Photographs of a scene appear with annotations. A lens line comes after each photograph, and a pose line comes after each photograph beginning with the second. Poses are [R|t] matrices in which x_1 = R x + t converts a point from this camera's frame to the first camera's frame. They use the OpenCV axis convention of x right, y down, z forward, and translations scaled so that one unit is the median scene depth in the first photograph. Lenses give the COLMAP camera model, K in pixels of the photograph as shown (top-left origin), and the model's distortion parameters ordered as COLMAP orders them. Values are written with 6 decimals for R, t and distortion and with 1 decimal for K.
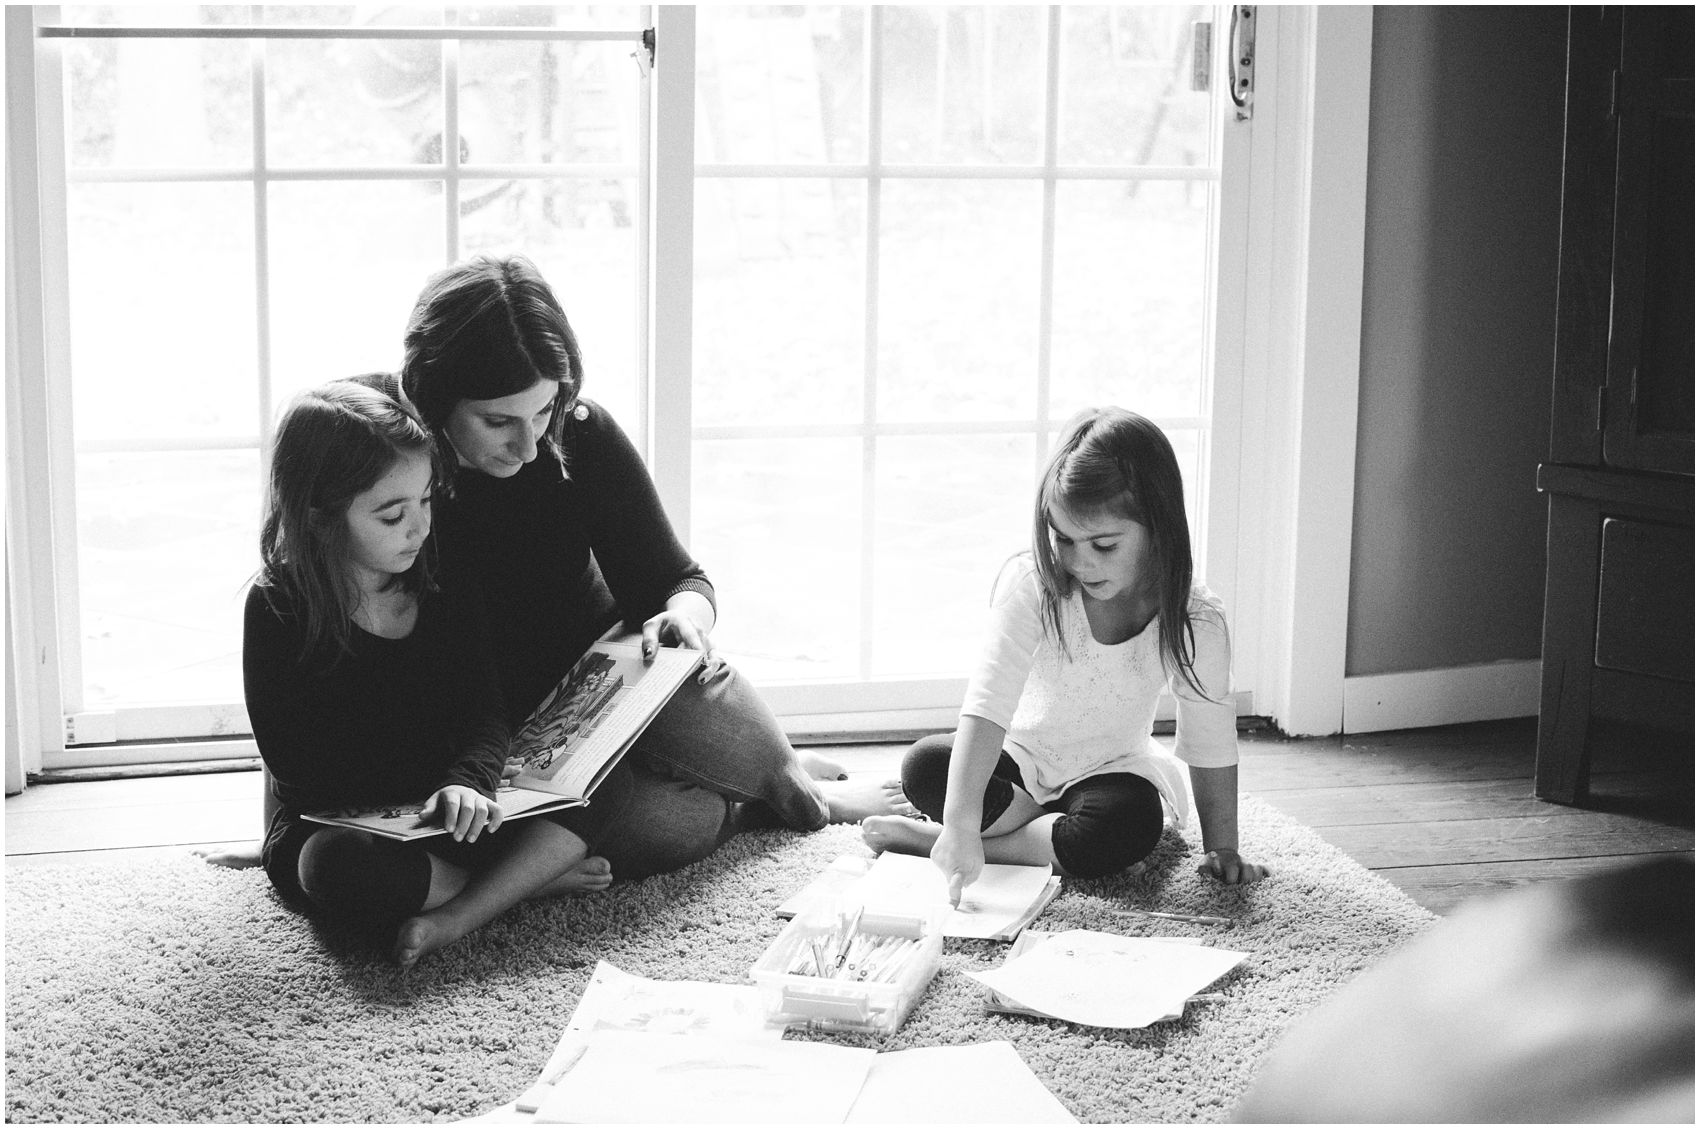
lens RADIAL K [[2641.2, 0, 838.2], [0, 2641.2, 556.7], [0, 0, 1]] dist [-0.160590, 0.000000]
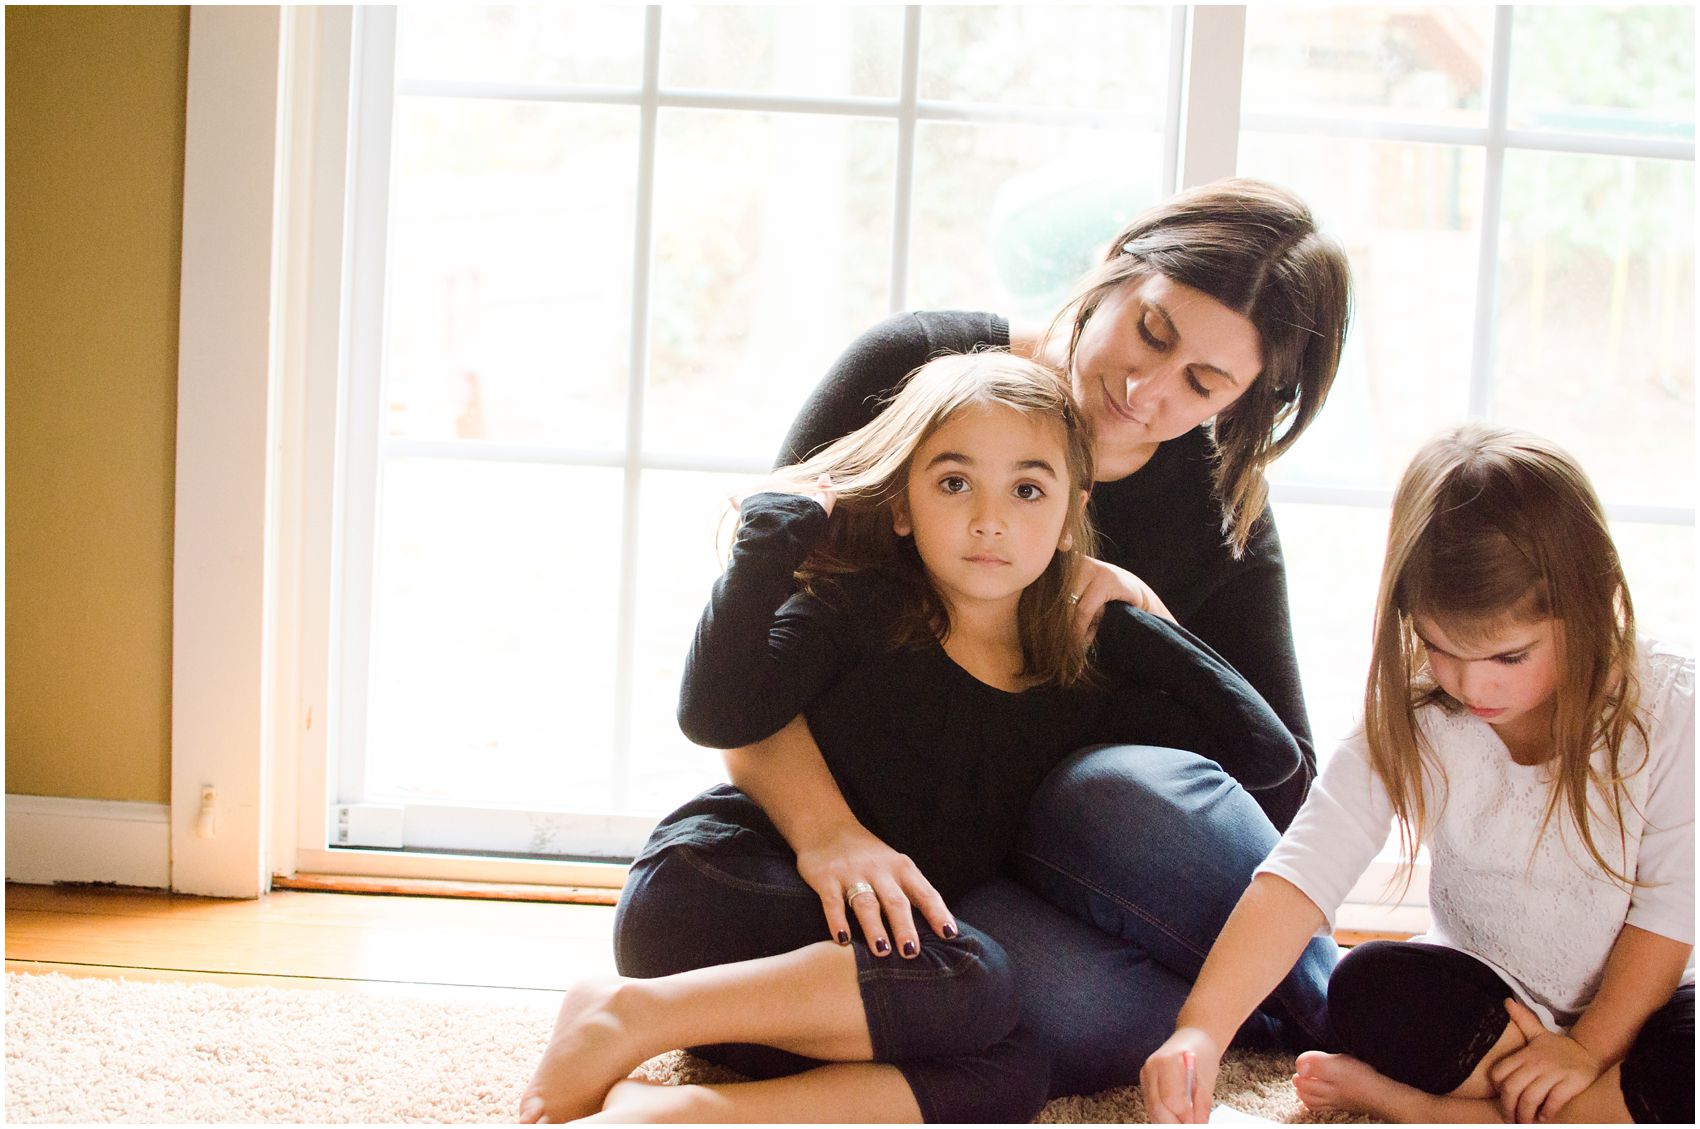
lens RADIAL K [[2641.2, 0, 847.7], [0, 2641.2, 563.2], [0, 0, 1]] dist [-0.160590, 0.000000]
pose [[0.966464, 0.063457, -0.248837, 0.028535], [-0.087931, 0.992188, -0.088496, 0.047341], [0.241277, 0.107409, 0.964494, 0.310639]]
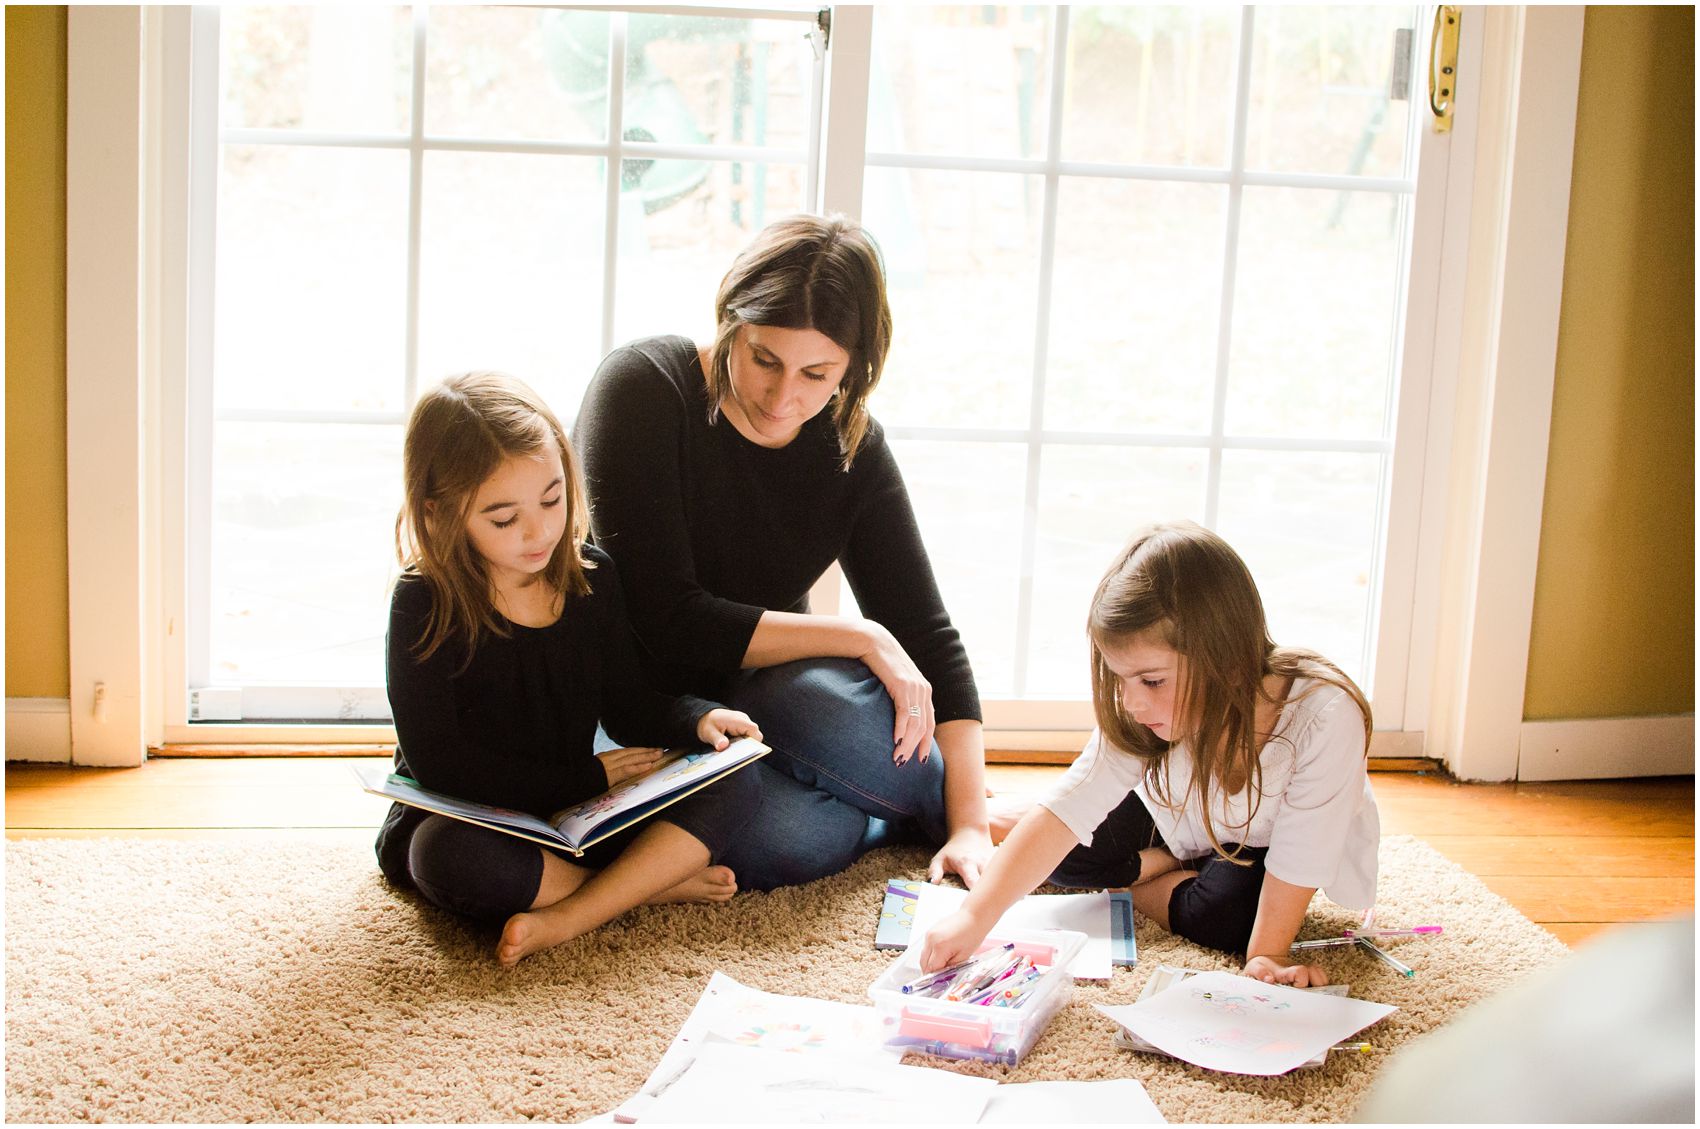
lens RADIAL K [[2641.2, 0, 859.1], [0, 2641.2, 576.2], [0, 0, 1]] dist [-0.160590, 0.000000]
pose [[0.996405, 0.049992, -0.068397, 0.017340], [-0.050481, 0.998710, -0.005442, 0.011684], [0.068037, 0.008875, 0.997643, 0.042895]]
